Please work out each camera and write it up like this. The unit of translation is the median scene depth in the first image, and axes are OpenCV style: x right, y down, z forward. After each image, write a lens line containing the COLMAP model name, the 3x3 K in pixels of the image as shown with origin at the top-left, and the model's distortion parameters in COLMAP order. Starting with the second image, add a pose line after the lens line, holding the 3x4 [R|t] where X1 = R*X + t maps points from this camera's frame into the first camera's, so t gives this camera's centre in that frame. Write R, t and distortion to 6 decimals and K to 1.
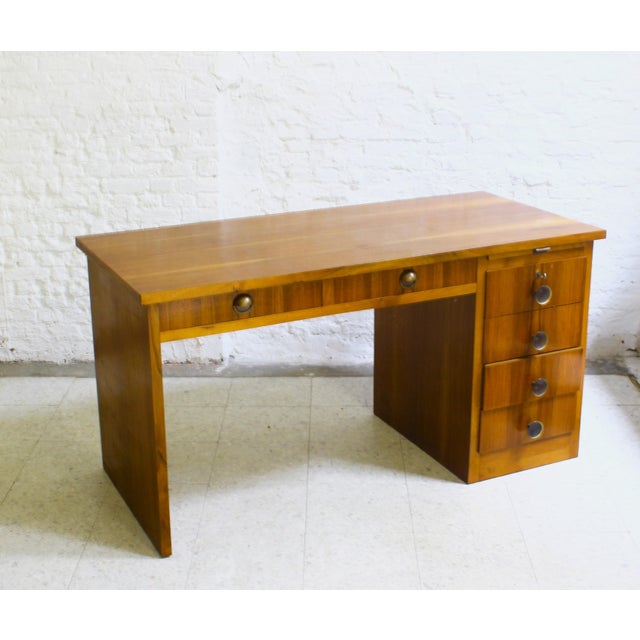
lens RADIAL K [[1124.7, 0, 306.1], [0, 1124.7, 290.5], [0, 0, 1]] dist [-0.078690, 0.061566]
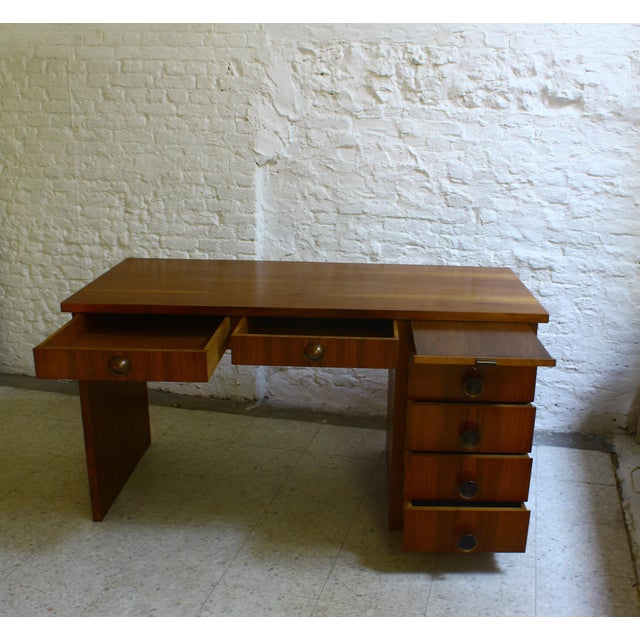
lens RADIAL K [[785.7, 0, 372.2], [0, 785.7, 330.5], [0, 0, 1]] dist [-0.163918, 0.174929]
pose [[0.983573, 0.087979, -0.157621, 0.172057], [-0.088512, 0.996068, 0.003648, -0.023752], [0.157322, 0.010364, 0.987493, 0.235355]]
